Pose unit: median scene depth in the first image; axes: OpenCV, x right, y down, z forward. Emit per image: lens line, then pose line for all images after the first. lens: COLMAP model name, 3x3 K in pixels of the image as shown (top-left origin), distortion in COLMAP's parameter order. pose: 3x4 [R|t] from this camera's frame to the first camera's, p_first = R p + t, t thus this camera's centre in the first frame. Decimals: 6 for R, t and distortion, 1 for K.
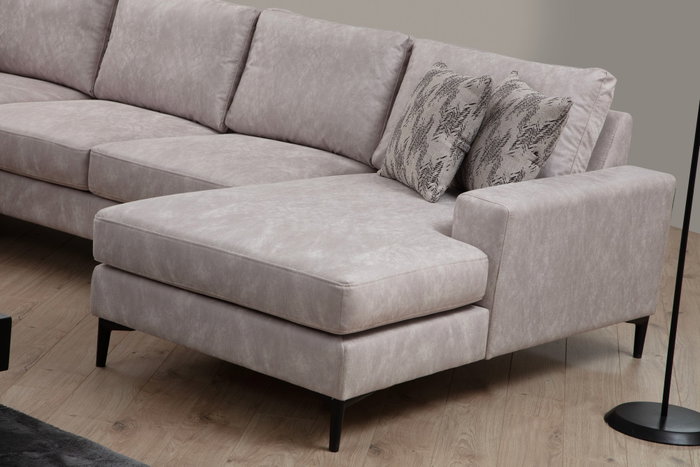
lens RADIAL K [[1816.6, 0, 346.1], [0, 1816.6, 239.7], [0, 0, 1]] dist [0.604898, 0.000000]
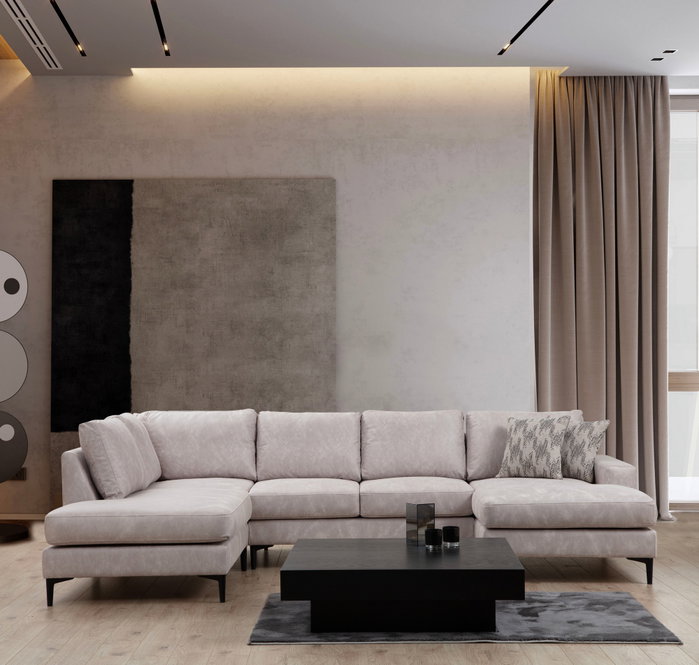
lens RADIAL K [[1478.8, 0, 354.1], [0, 1478.8, 391.7], [0, 0, 1]] dist [0.311866, 0.000000]
pose [[0.766508, -0.113209, 0.632178, -1.139776], [0.220202, 0.971001, -0.093107, -0.011910], [-0.603304, 0.210574, 0.769209, -0.151352]]
